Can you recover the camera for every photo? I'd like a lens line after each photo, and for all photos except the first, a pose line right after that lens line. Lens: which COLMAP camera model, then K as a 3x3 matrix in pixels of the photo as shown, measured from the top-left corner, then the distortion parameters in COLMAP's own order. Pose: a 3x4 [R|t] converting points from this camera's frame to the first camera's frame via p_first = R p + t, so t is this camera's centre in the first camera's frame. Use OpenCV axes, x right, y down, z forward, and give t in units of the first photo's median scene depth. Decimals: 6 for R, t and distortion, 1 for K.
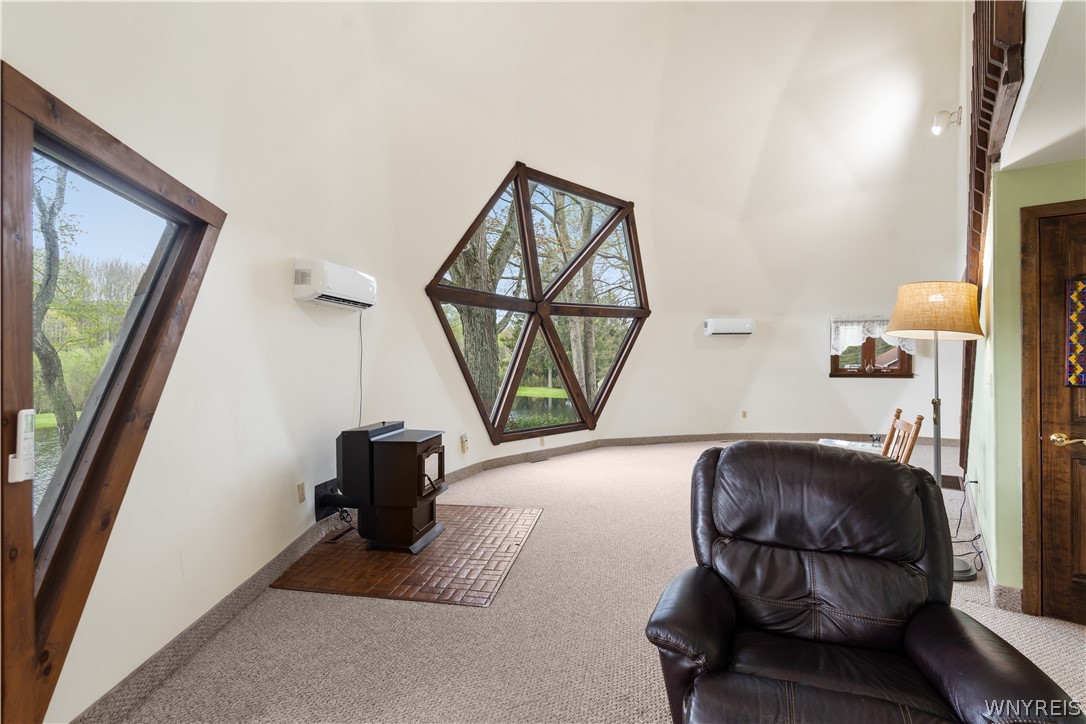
lens RADIAL K [[481.7, 0, 543.0], [0, 481.7, 362.0], [0, 0, 1]] dist [-0.009529, 0.000675]
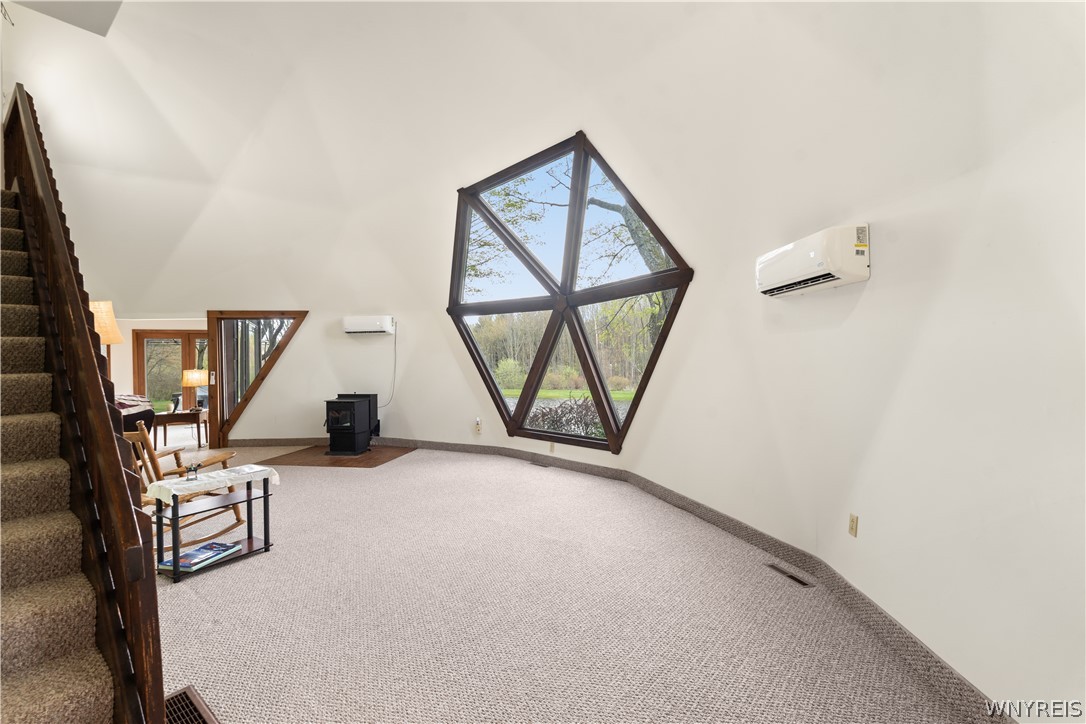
lens RADIAL K [[481.7, 0, 543.0], [0, 481.7, 362.0], [0, 0, 1]] dist [-0.009529, 0.000675]
pose [[-0.005950, 0.013123, -0.999896, 0.763289], [0.014673, 0.999807, 0.013035, -0.008868], [0.999875, -0.014593, -0.006141, 0.822483]]
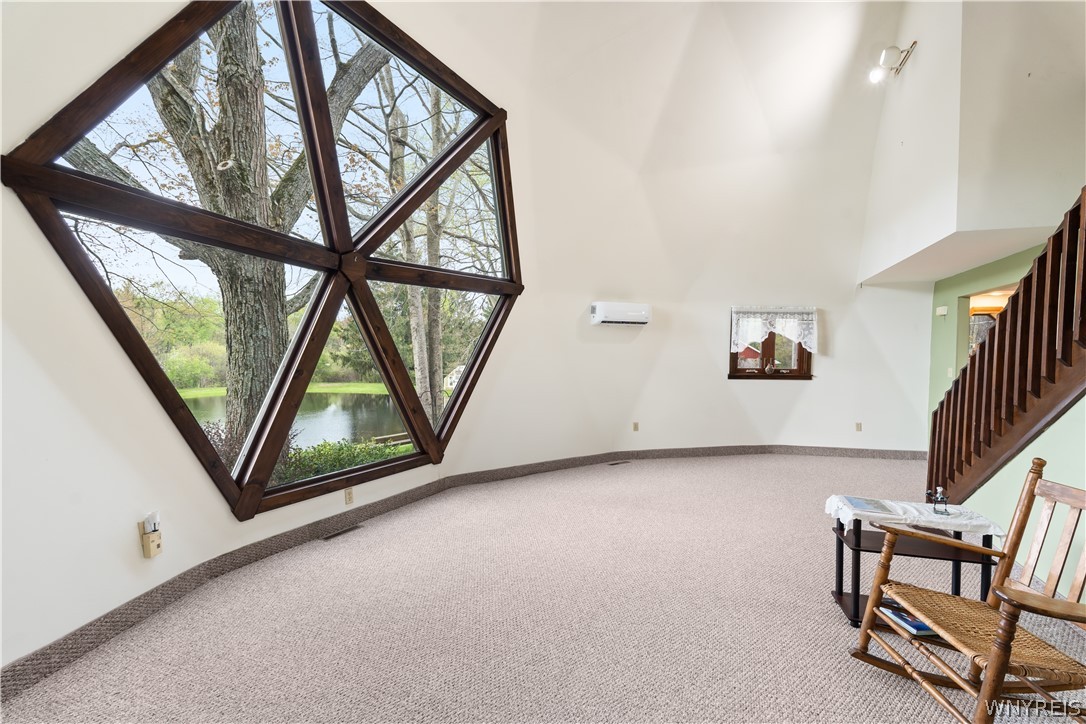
lens RADIAL K [[481.7, 0, 543.0], [0, 481.7, 362.0], [0, 0, 1]] dist [-0.009529, 0.000675]
pose [[0.950527, 0.006973, 0.310565, 0.032747], [-0.010594, 0.999894, 0.009975, -0.002724], [-0.310463, -0.012772, 0.950500, 0.318290]]
